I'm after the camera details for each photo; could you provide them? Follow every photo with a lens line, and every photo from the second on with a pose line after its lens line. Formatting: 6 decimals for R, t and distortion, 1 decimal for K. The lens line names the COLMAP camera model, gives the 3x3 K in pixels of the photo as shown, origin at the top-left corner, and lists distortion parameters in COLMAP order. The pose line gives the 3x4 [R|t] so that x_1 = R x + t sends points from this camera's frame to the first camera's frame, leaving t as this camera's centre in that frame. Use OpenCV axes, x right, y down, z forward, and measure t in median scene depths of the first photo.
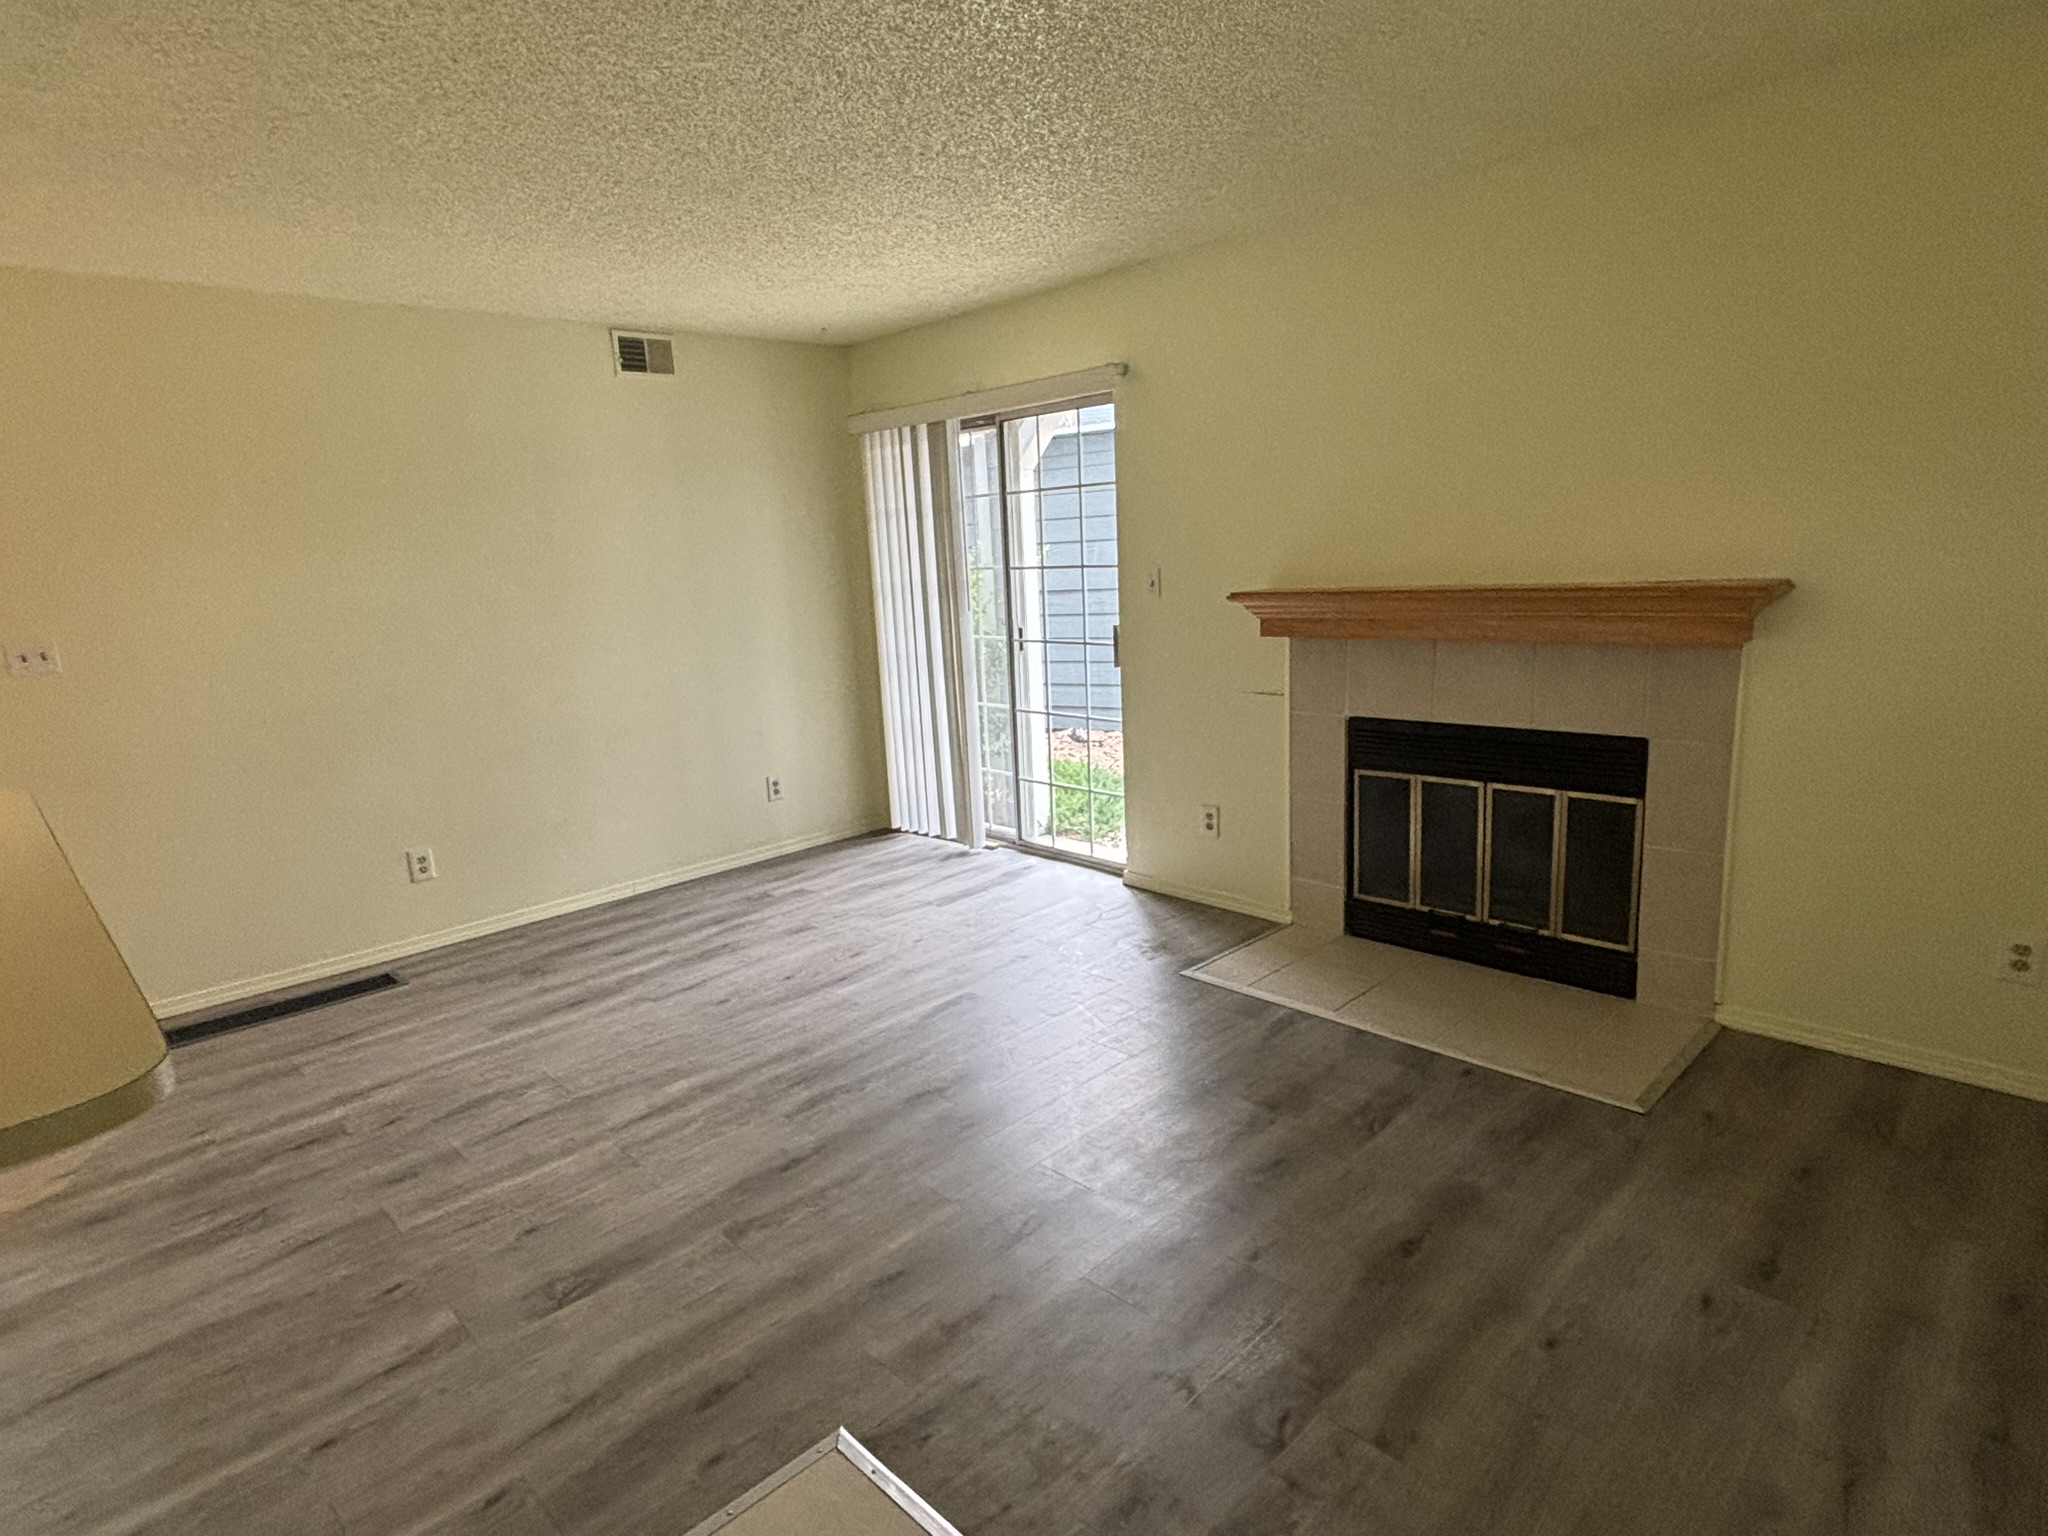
lens RADIAL K [[1107.2, 0, 1017.6], [0, 1107.2, 773.4], [0, 0, 1]] dist [0.021826, -0.024340]
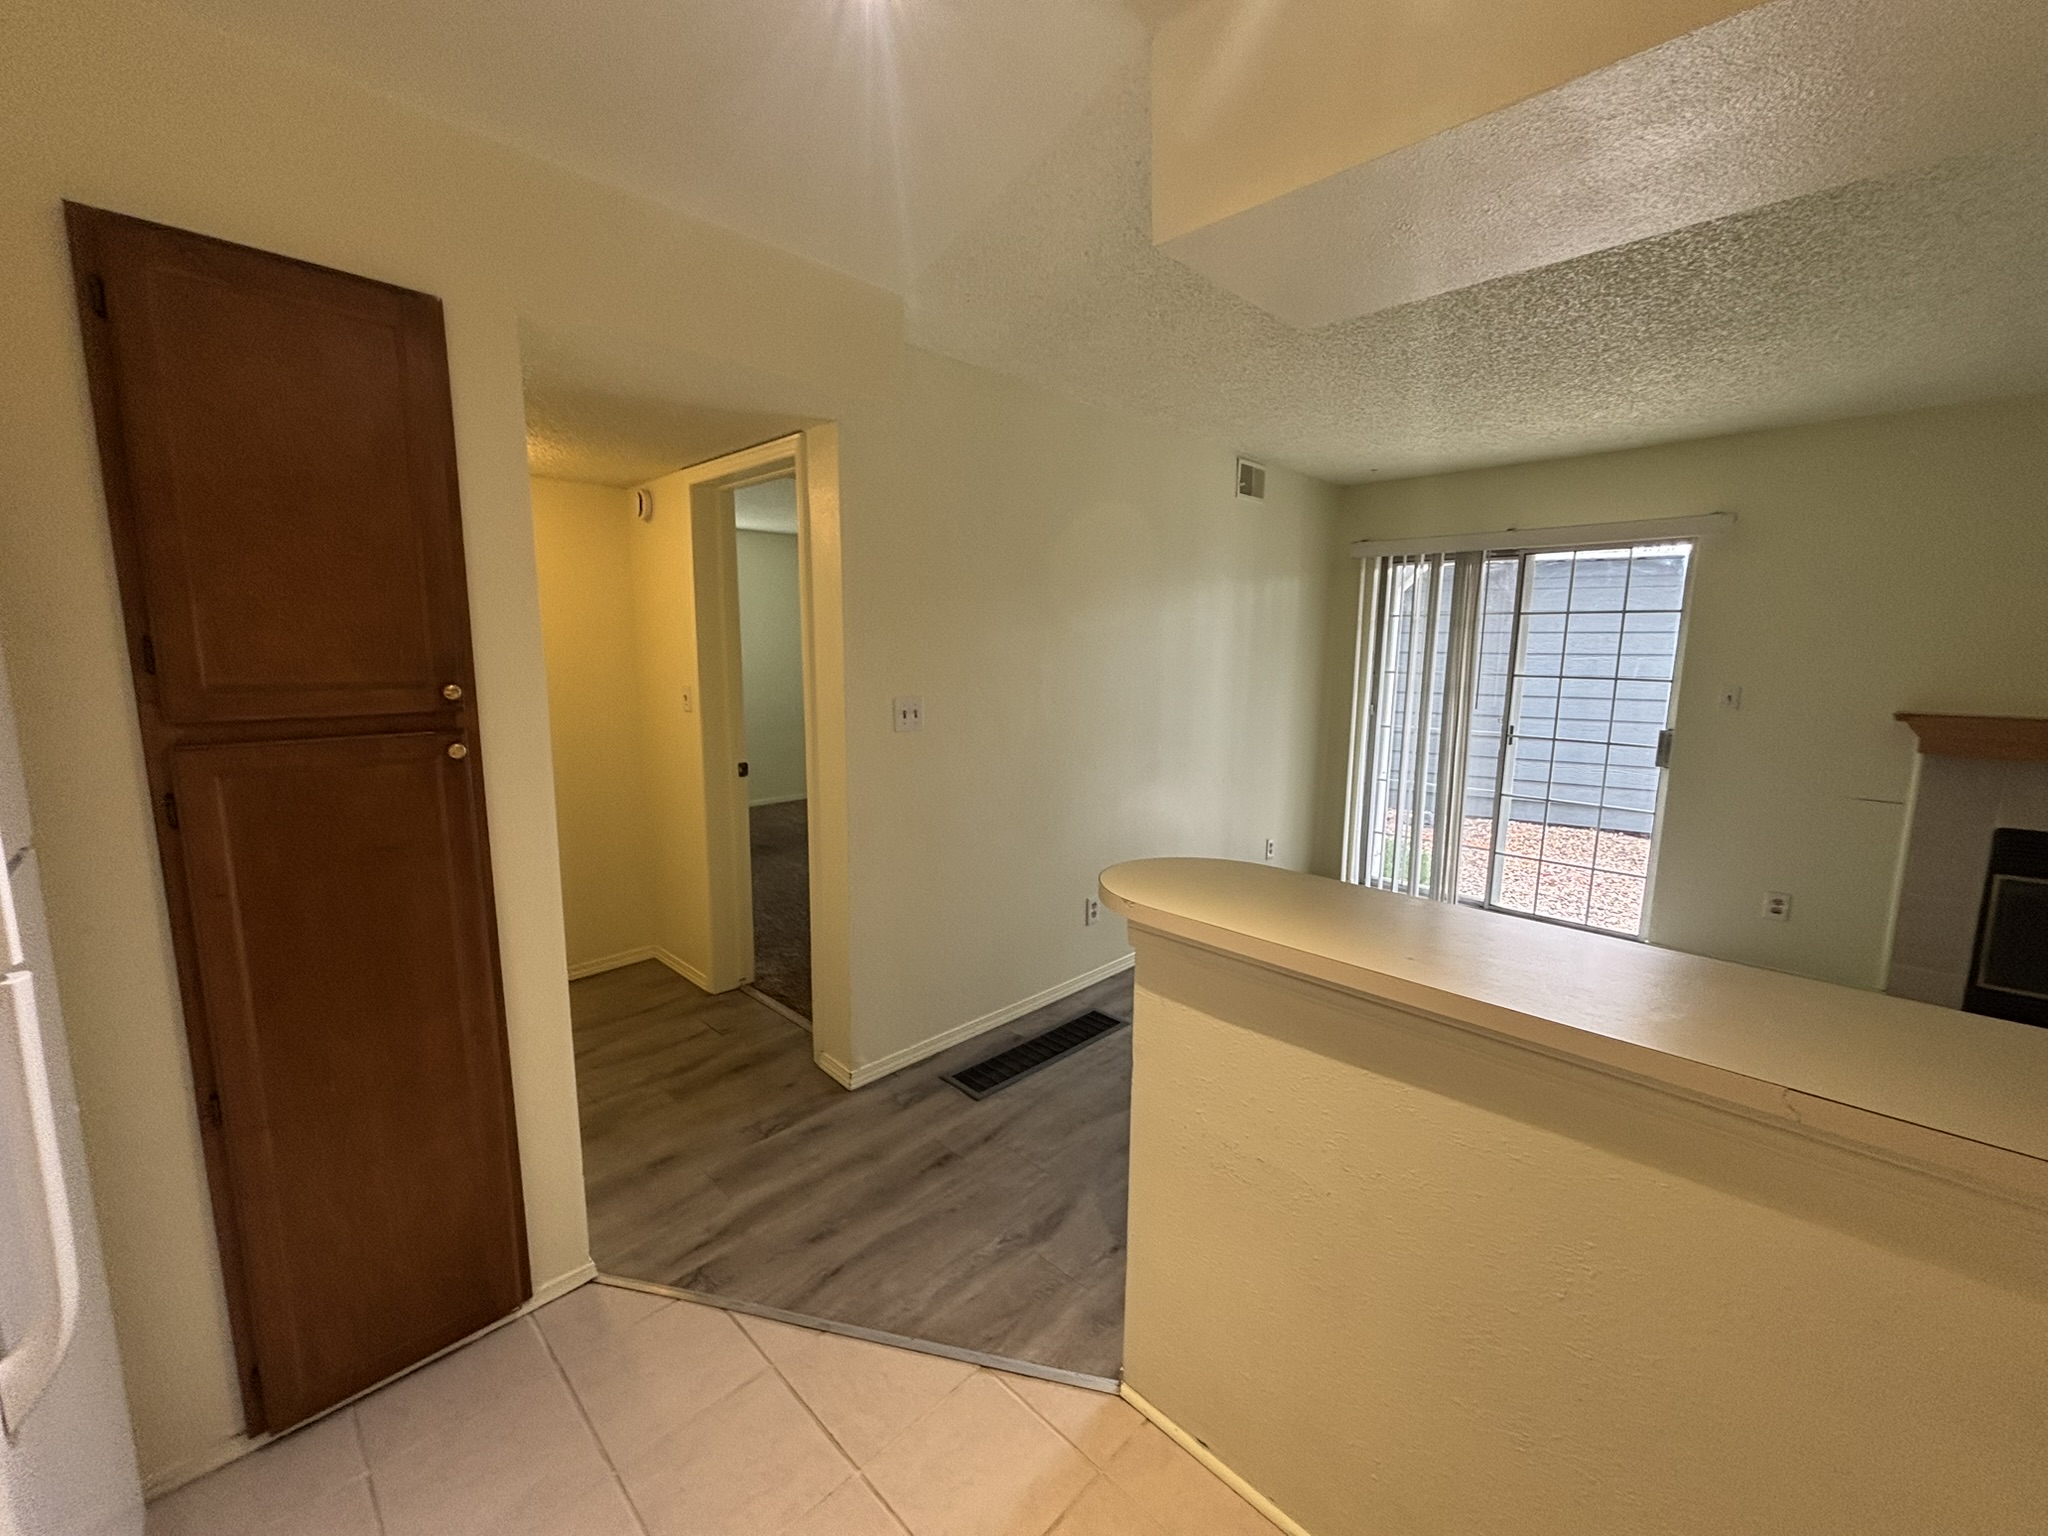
lens RADIAL K [[819.4, 0, 1019.5], [0, 819.4, 765.7], [0, 0, 1]] dist [0.000709, 0.000283]
pose [[0.998005, 0.054930, 0.031111, -0.733850], [-0.052902, 0.996633, -0.062641, -0.008836], [-0.034447, 0.060871, 0.997551, 0.190943]]
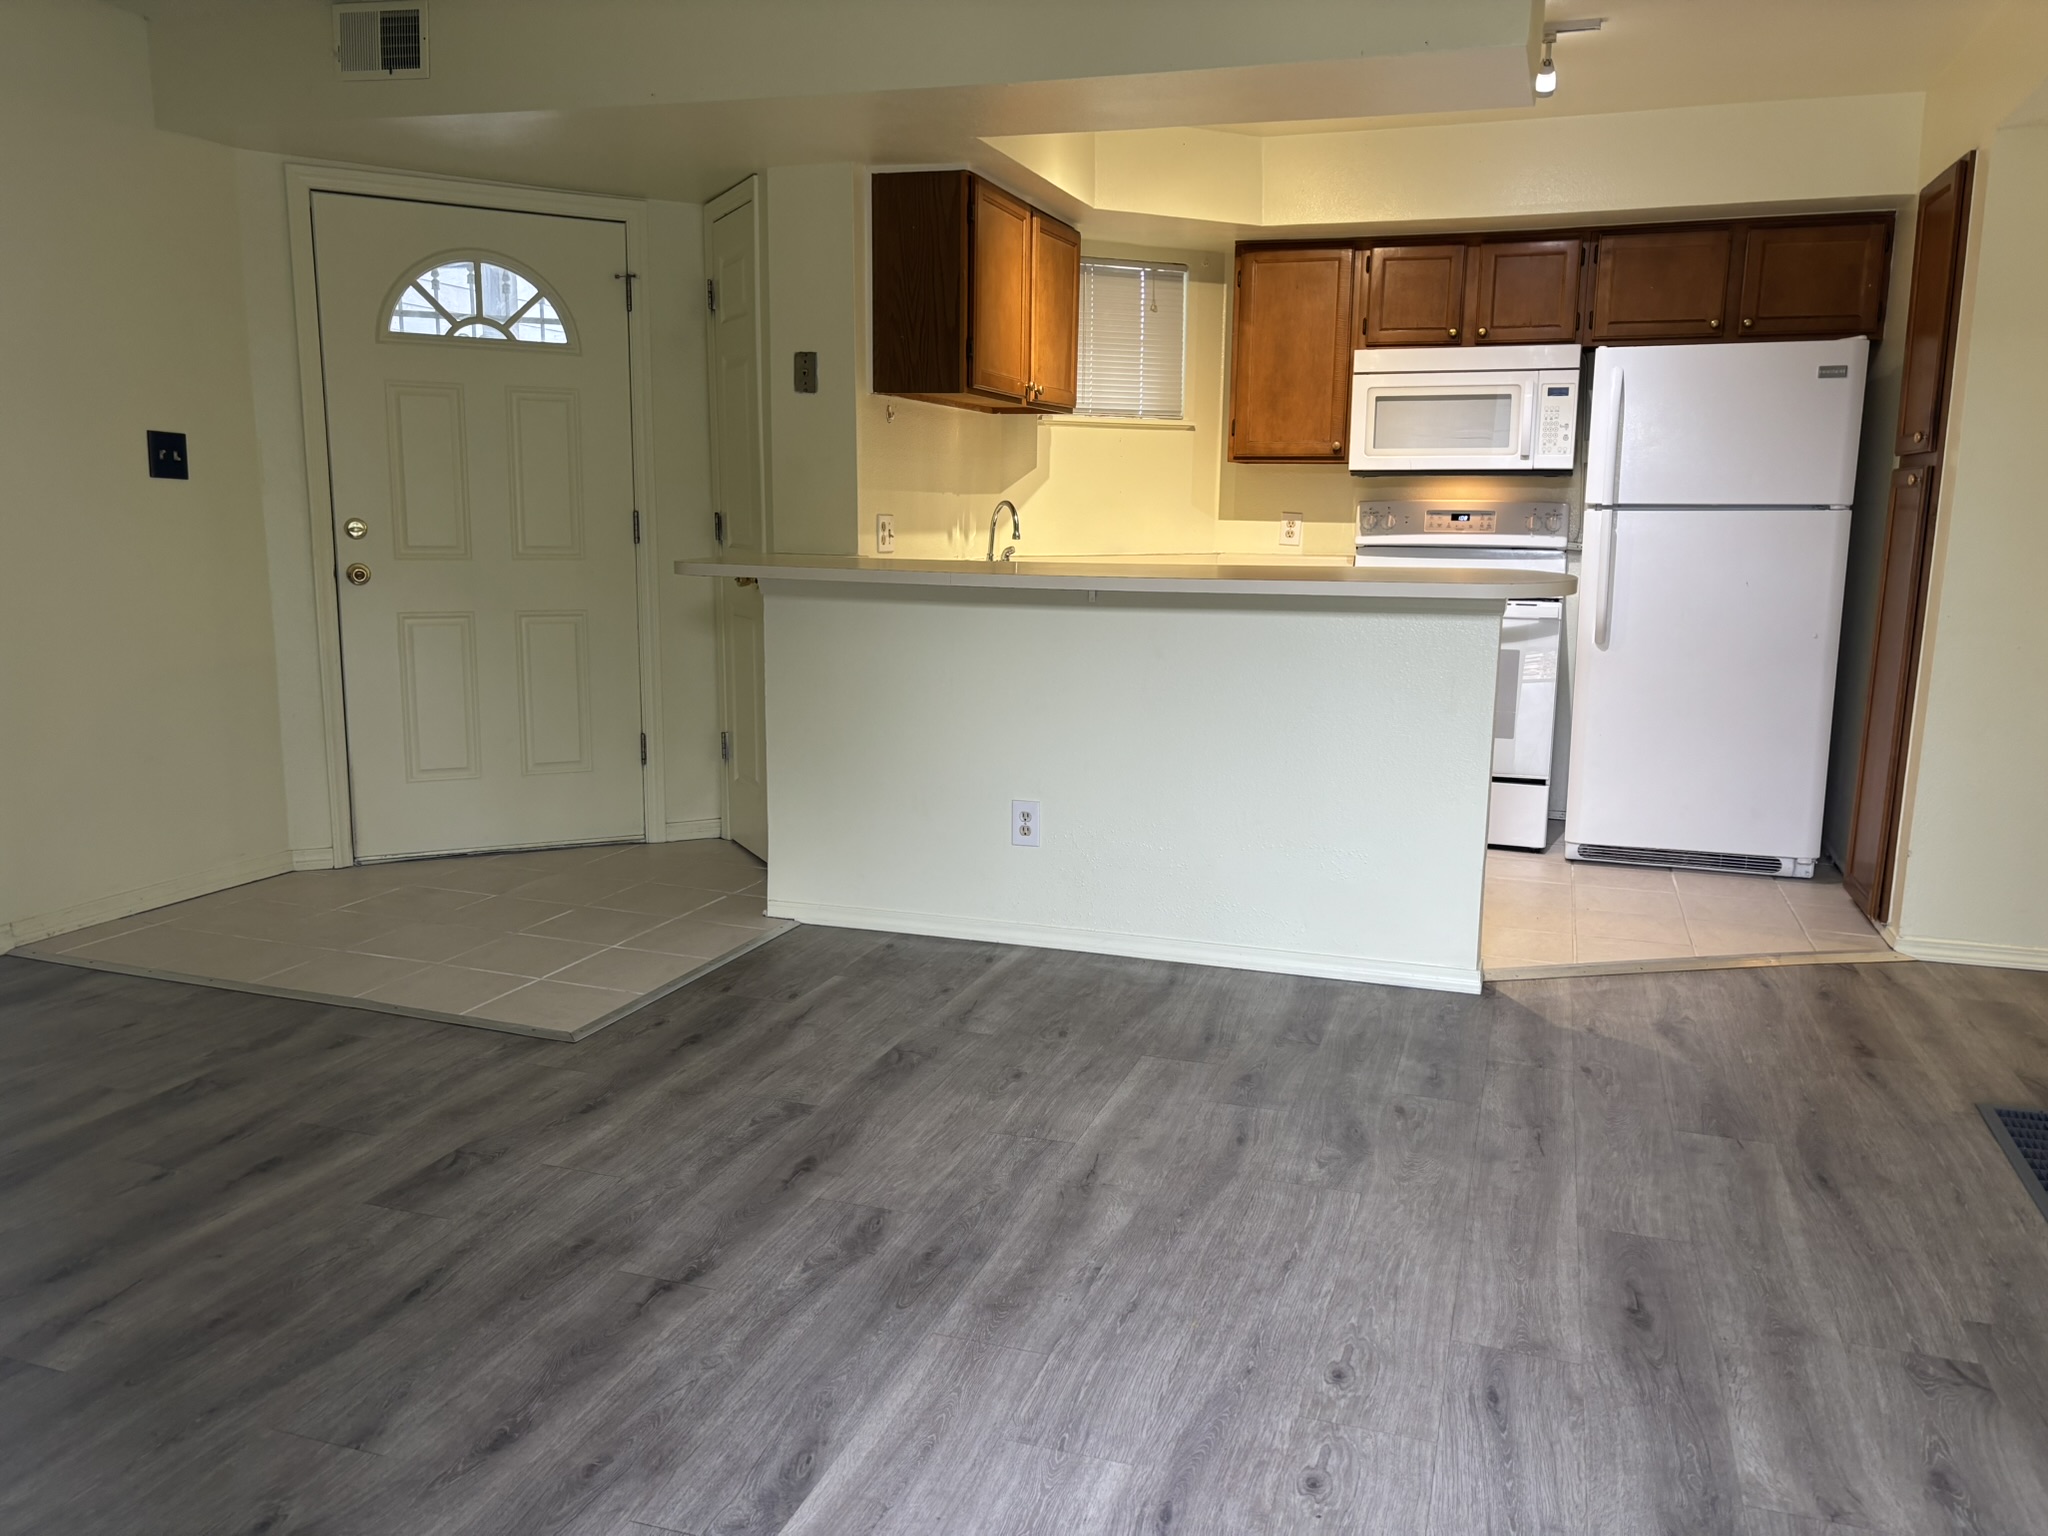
lens RADIAL K [[1537.3, 0, 1047.8], [0, 1537.3, 777.4], [0, 0, 1]] dist [0.036584, -0.002481]
pose [[-0.886553, 0.119799, -0.446847, 0.061391], [-0.062134, 0.926305, 0.371616, -0.204722], [0.458436, 0.357221, -0.813775, 1.305293]]
